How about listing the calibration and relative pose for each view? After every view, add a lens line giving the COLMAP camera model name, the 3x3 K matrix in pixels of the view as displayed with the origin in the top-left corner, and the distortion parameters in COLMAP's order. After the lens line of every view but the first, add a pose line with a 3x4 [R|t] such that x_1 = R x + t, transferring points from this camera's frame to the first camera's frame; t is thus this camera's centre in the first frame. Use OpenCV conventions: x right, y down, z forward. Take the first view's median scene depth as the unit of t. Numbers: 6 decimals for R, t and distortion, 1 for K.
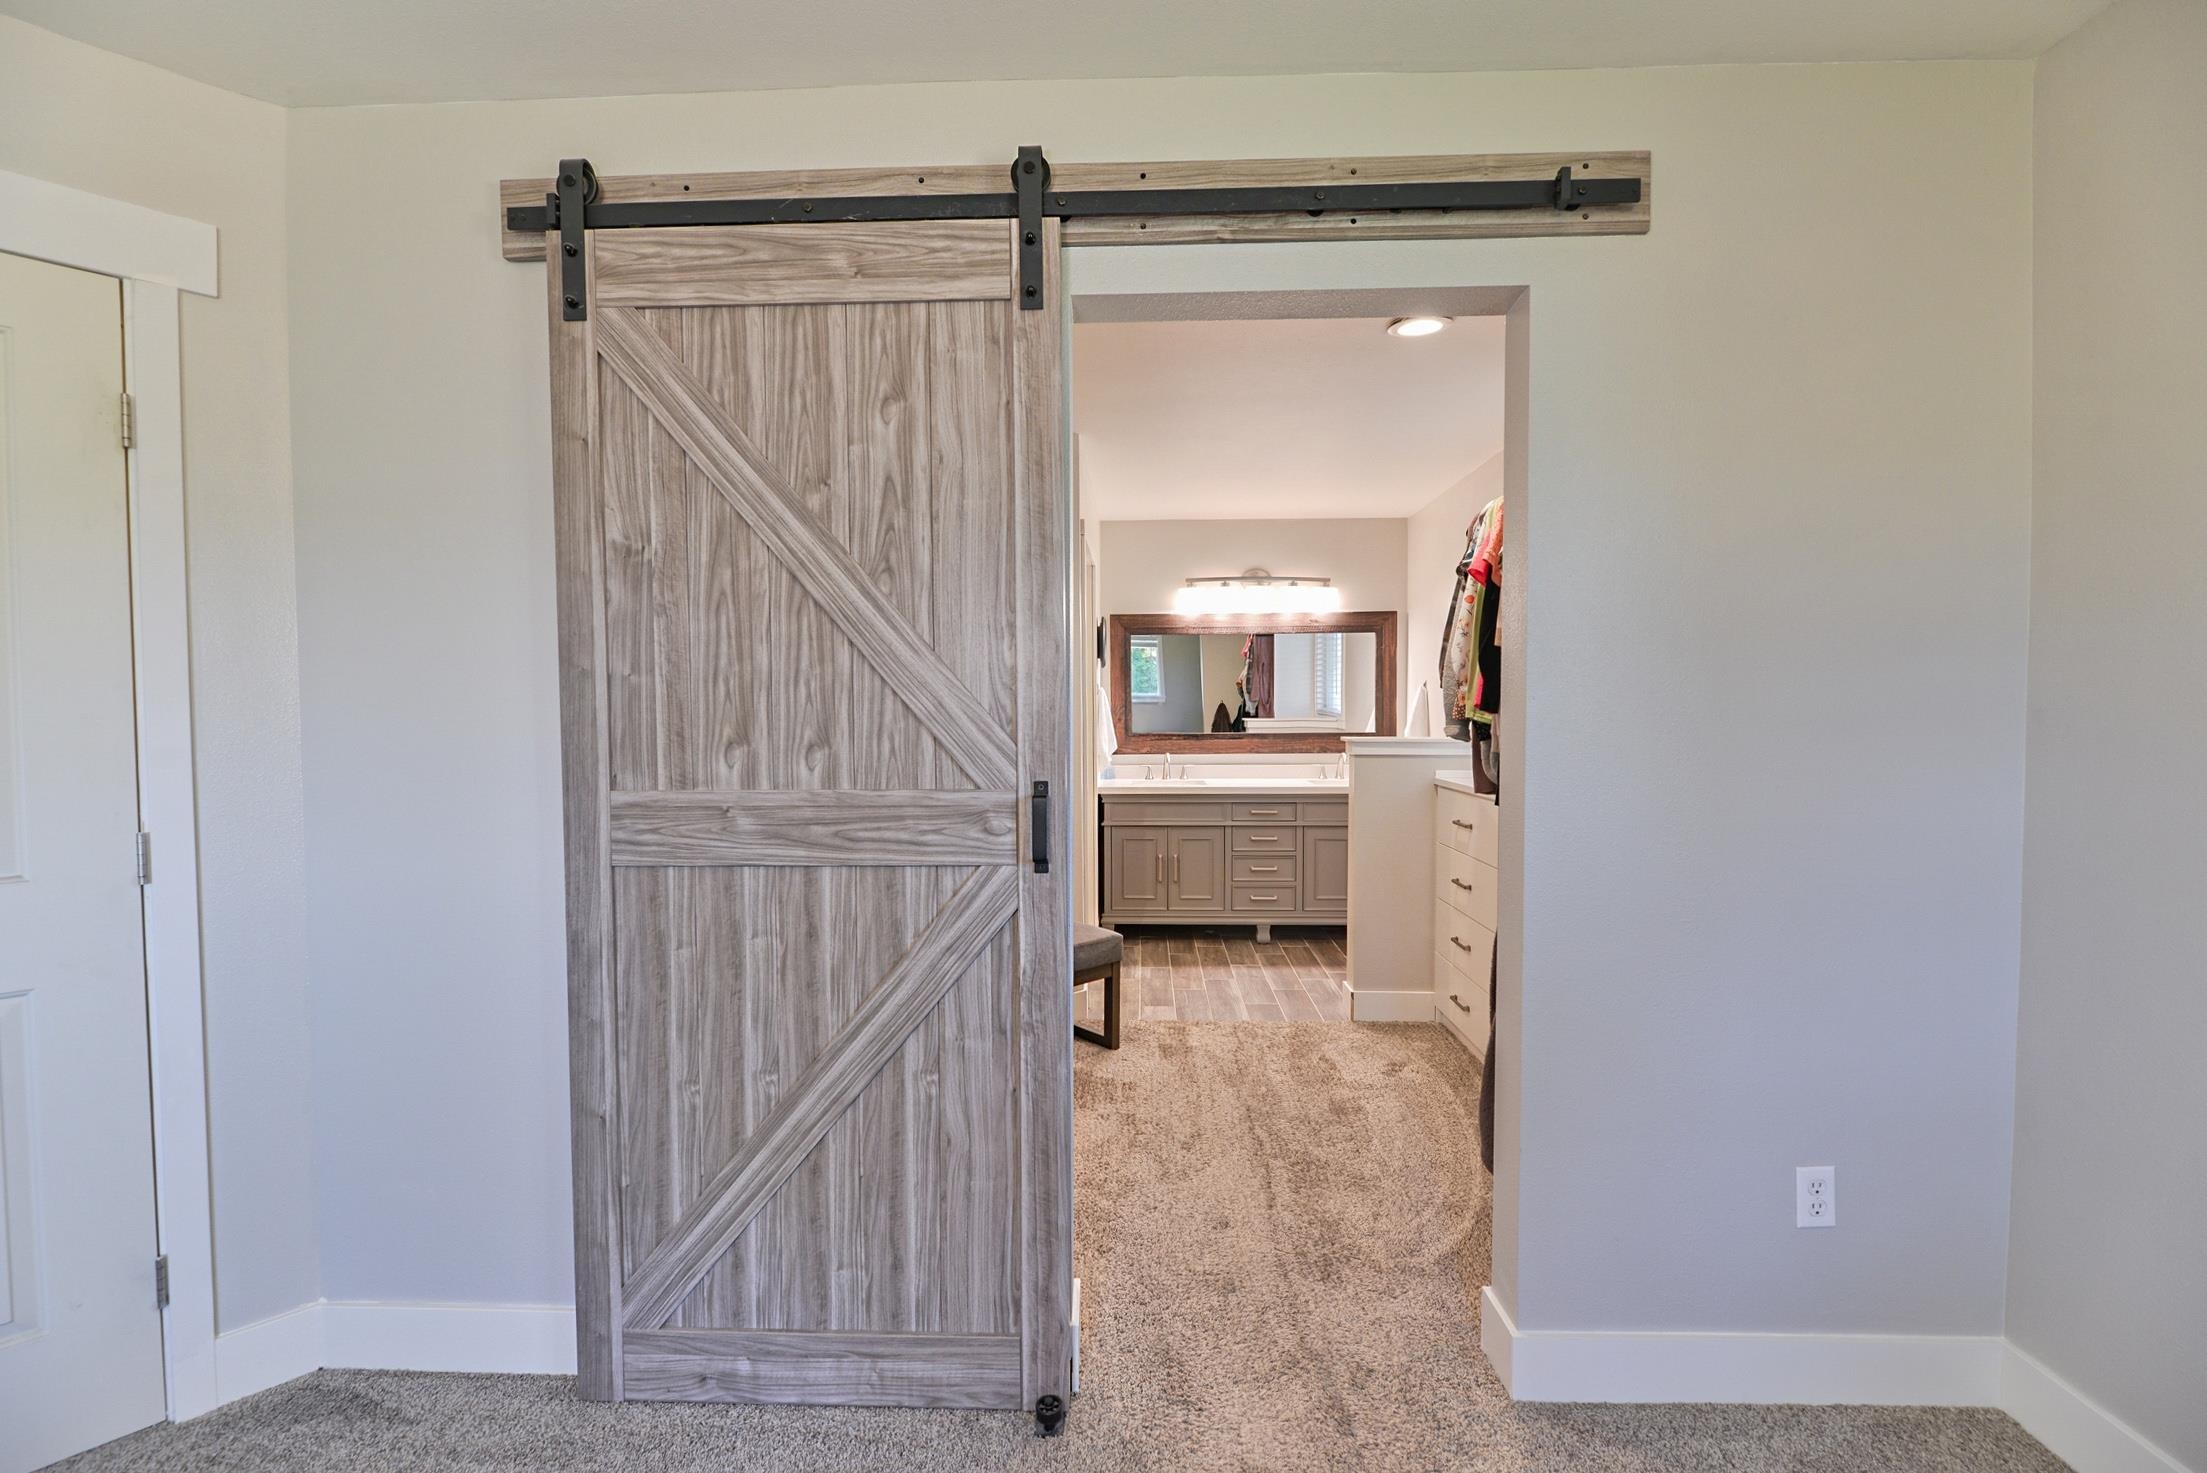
lens RADIAL K [[902.3, 0, 1092.5], [0, 902.3, 731.6], [0, 0, 1]] dist [0.008484, -0.000243]
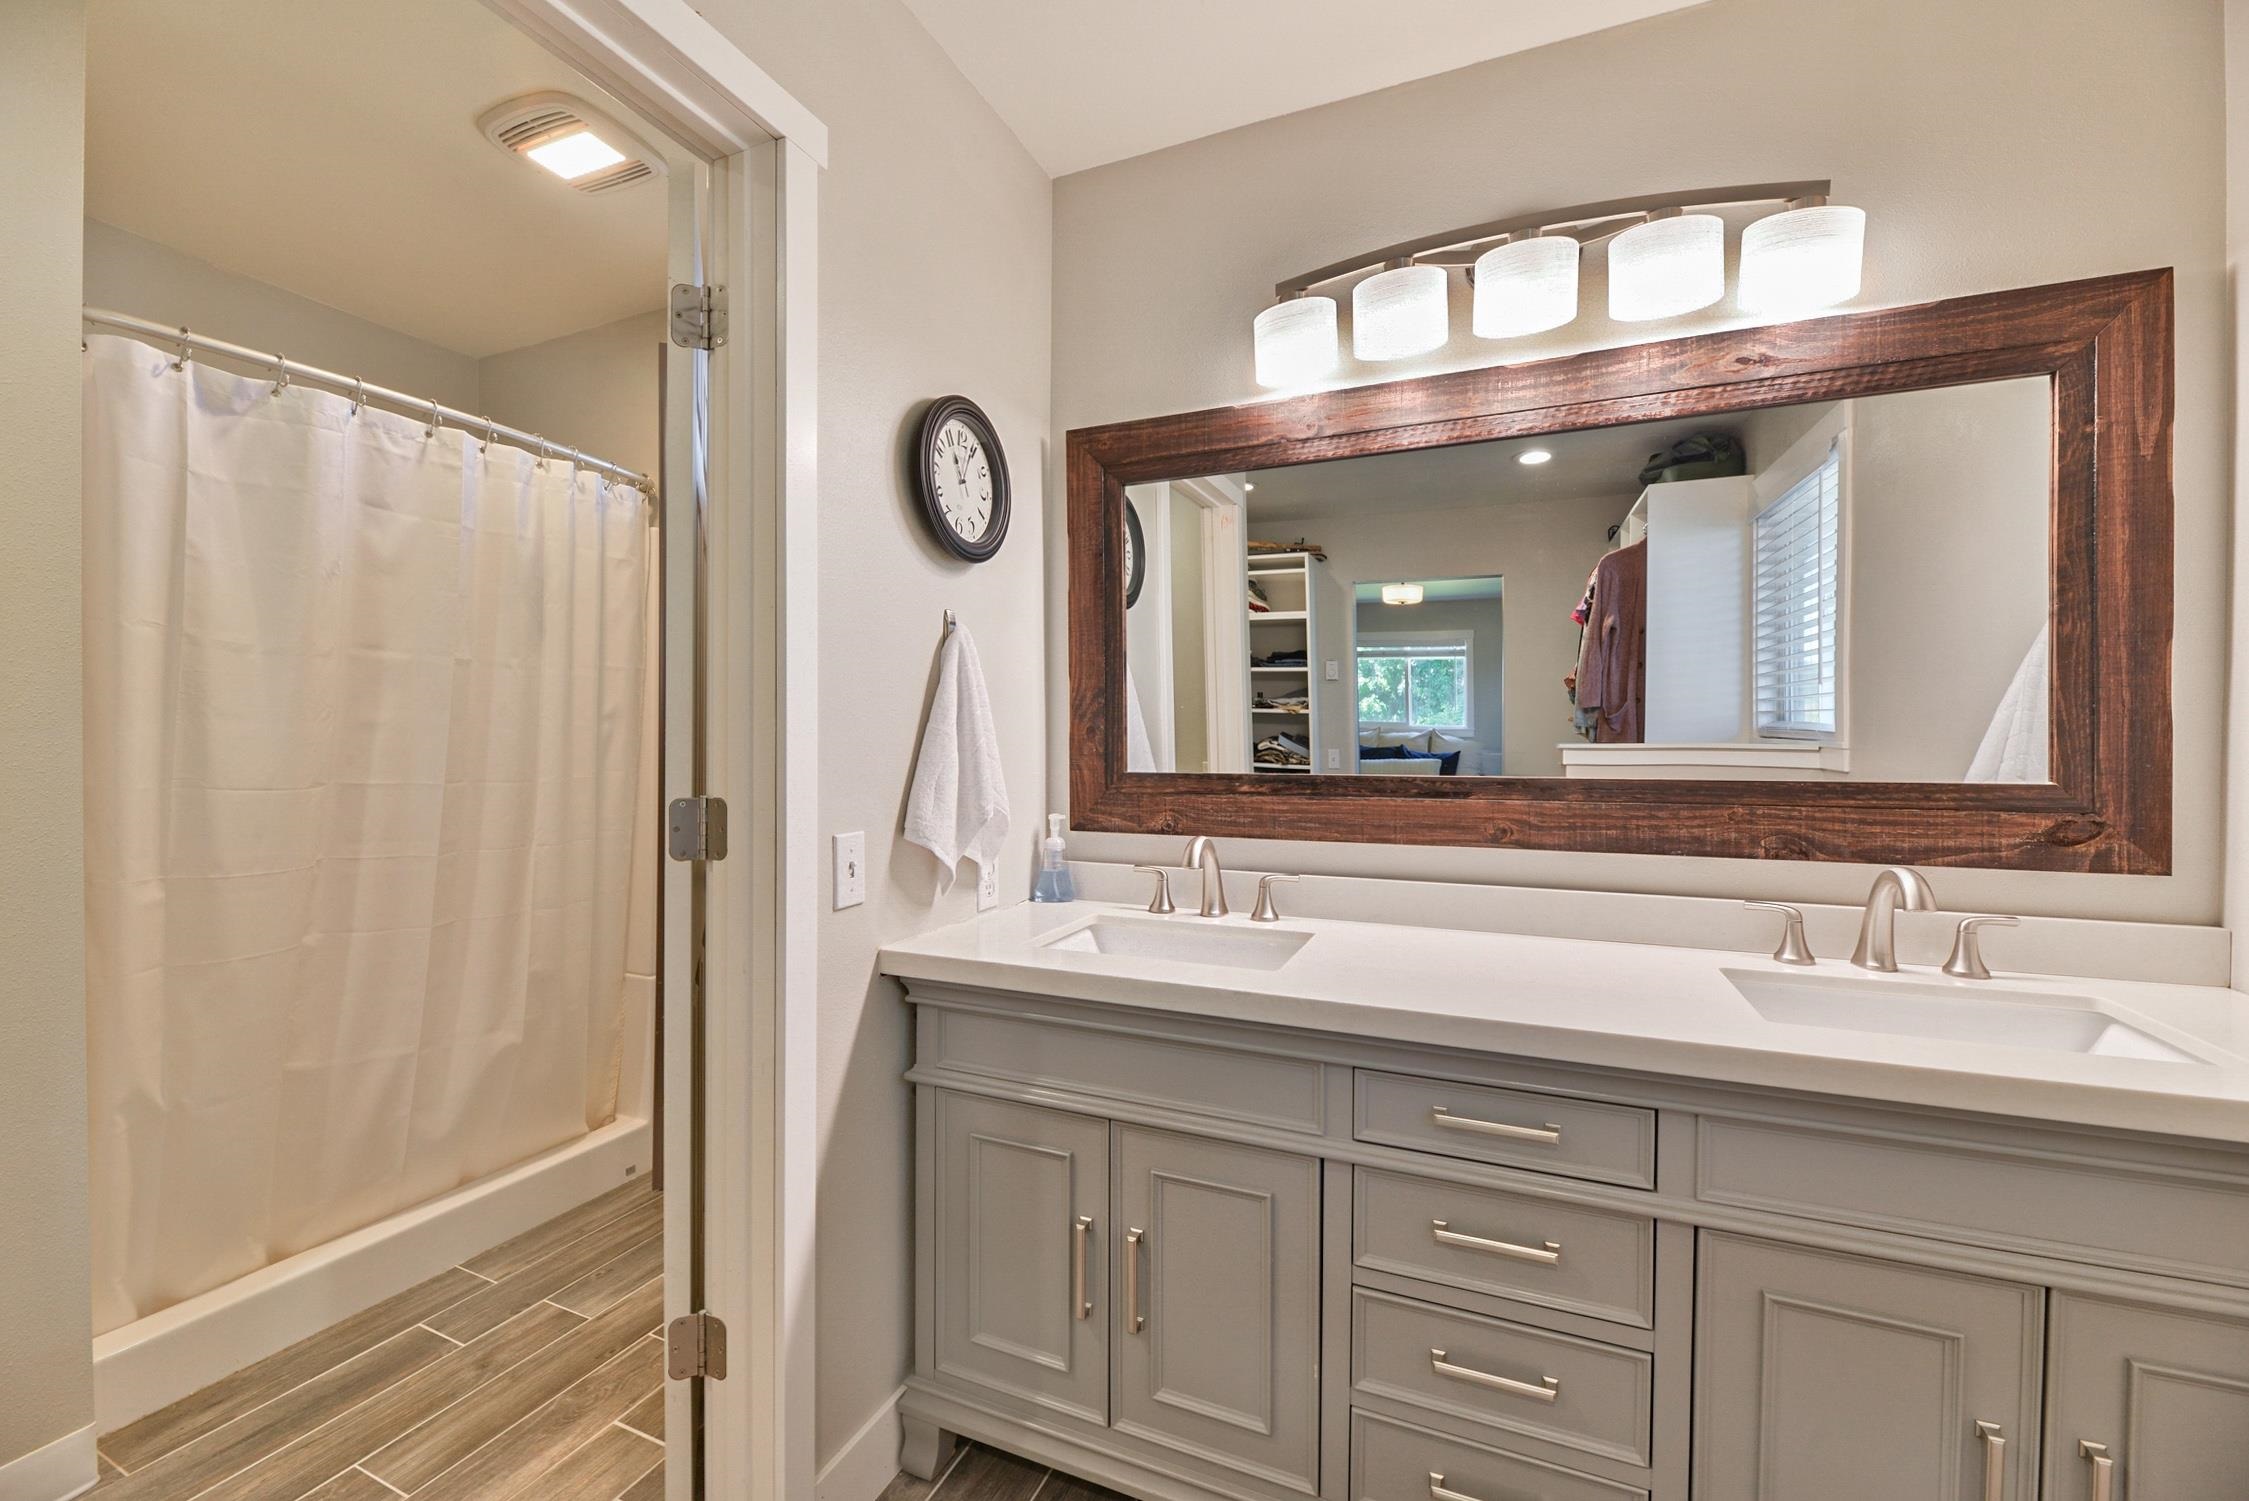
lens RADIAL K [[899.7, 0, 1124.5], [0, 899.7, 750.5], [0, 0, 1]] dist [-0.009447, -0.000059]
pose [[0.933515, 0.008769, -0.358430, 0.181549], [-0.015856, 0.999733, -0.016837, -0.000214], [0.358187, 0.021401, 0.933405, 0.749720]]
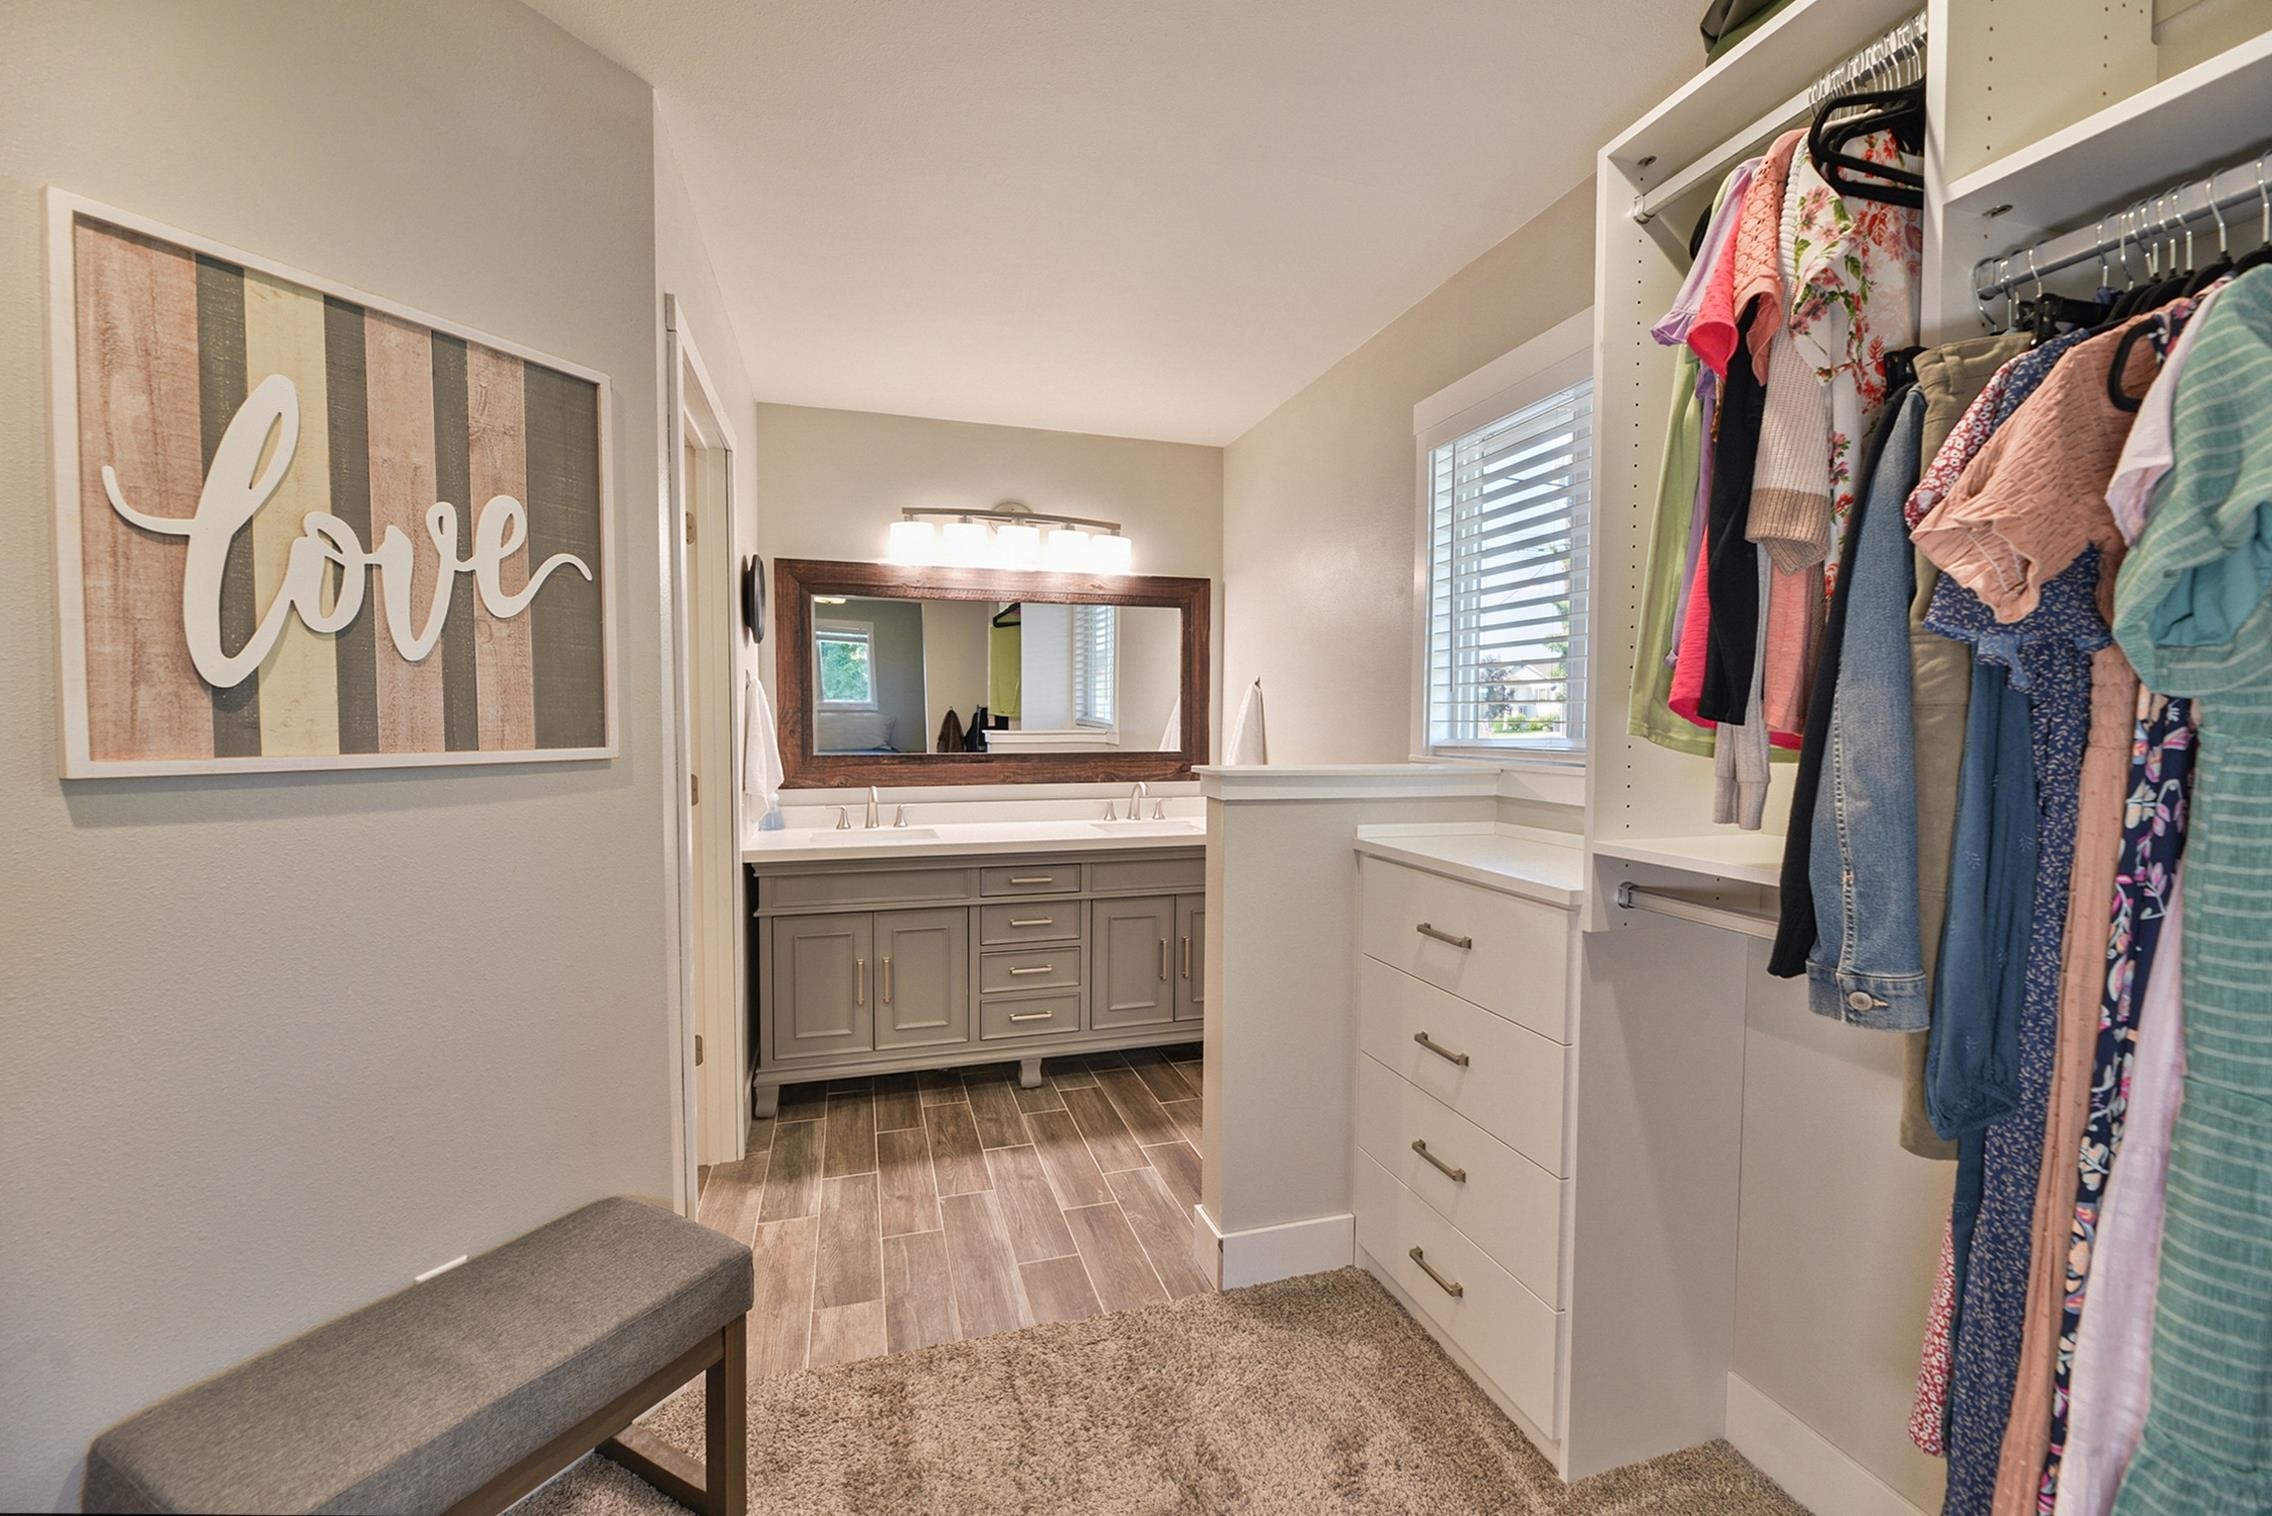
lens RADIAL K [[928.9, 0, 1124.7], [0, 928.9, 752.9], [0, 0, 1]] dist [0.008484, -0.000243]
pose [[0.943226, -0.005442, 0.332107, 0.036654], [0.001496, 0.999925, 0.012136, -0.007173], [-0.332148, -0.010950, 0.943164, 0.366816]]
